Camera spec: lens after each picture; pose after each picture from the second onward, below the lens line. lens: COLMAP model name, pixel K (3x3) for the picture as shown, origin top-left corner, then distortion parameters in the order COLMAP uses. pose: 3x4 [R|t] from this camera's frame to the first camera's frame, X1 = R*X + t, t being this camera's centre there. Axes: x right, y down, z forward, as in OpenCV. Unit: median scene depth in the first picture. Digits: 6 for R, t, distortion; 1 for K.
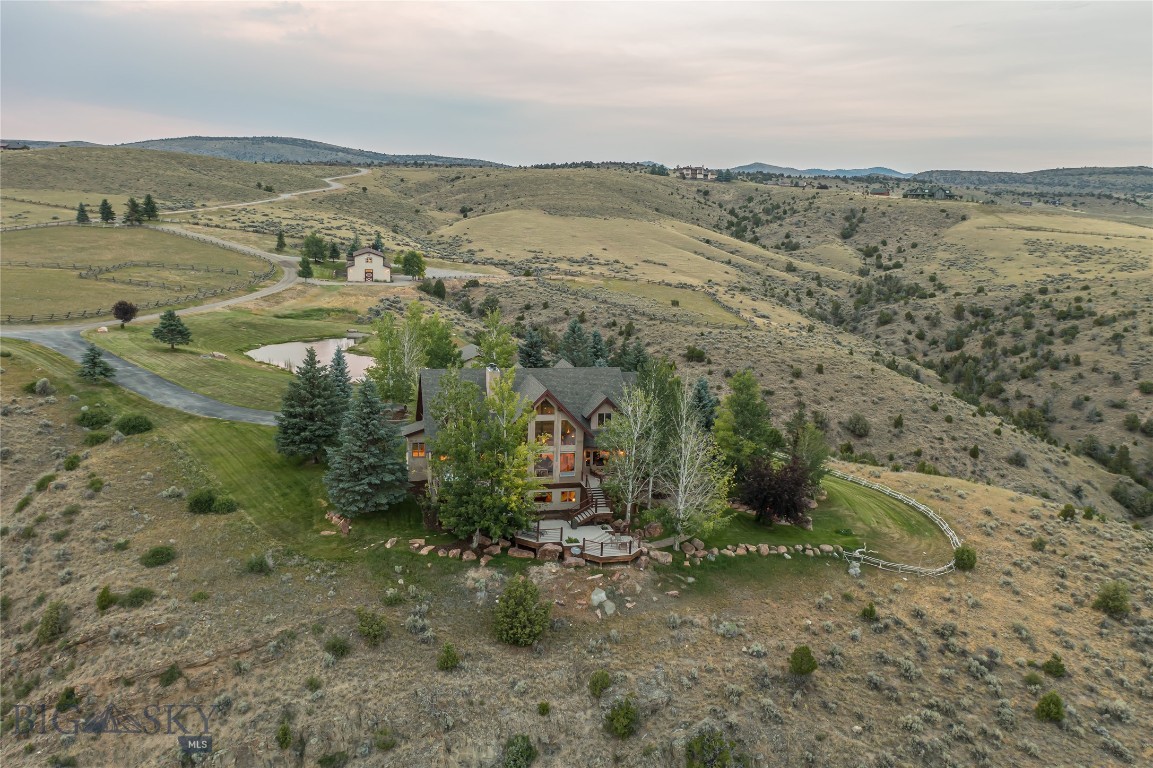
lens RADIAL K [[919.6, 0, 582.9], [0, 919.6, 387.8], [0, 0, 1]] dist [-0.030657, 0.002028]
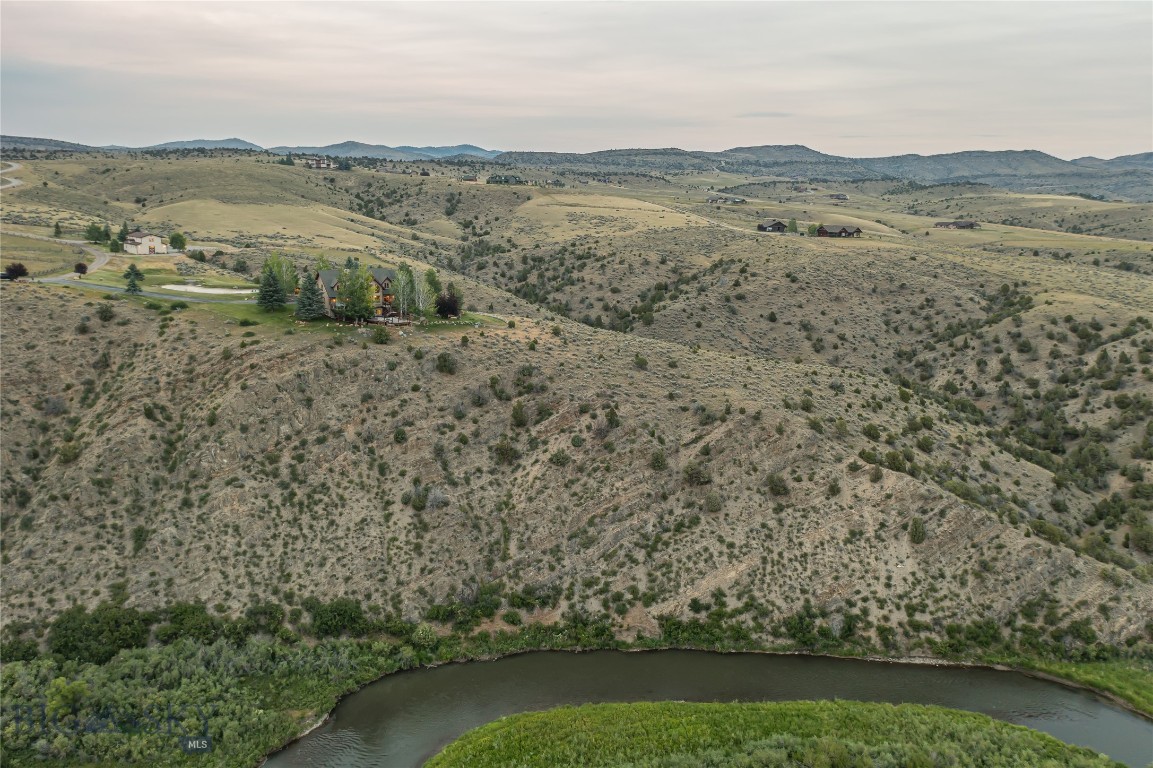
lens RADIAL K [[919.6, 0, 582.9], [0, 919.6, 387.8], [0, 0, 1]] dist [-0.030657, 0.002028]
pose [[0.909774, -0.099057, 0.403112, -0.147349], [0.088761, 0.995072, 0.044199, 0.068215], [-0.405503, -0.004431, 0.914083, -0.450851]]
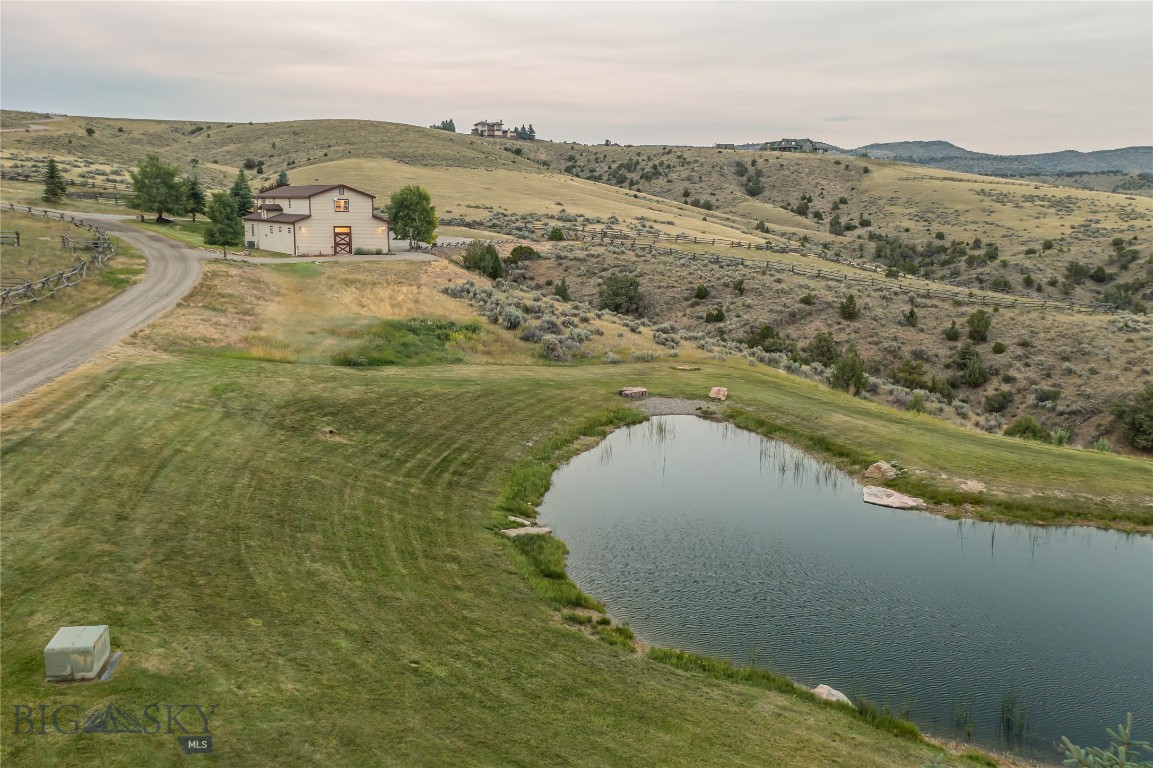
lens RADIAL K [[919.6, 0, 582.9], [0, 919.6, 387.8], [0, 0, 1]] dist [-0.030657, 0.002028]
pose [[0.940245, -0.083187, 0.330182, -0.187970], [0.077406, 0.996529, 0.030642, -0.037558], [-0.331585, -0.003253, 0.943420, 0.365815]]
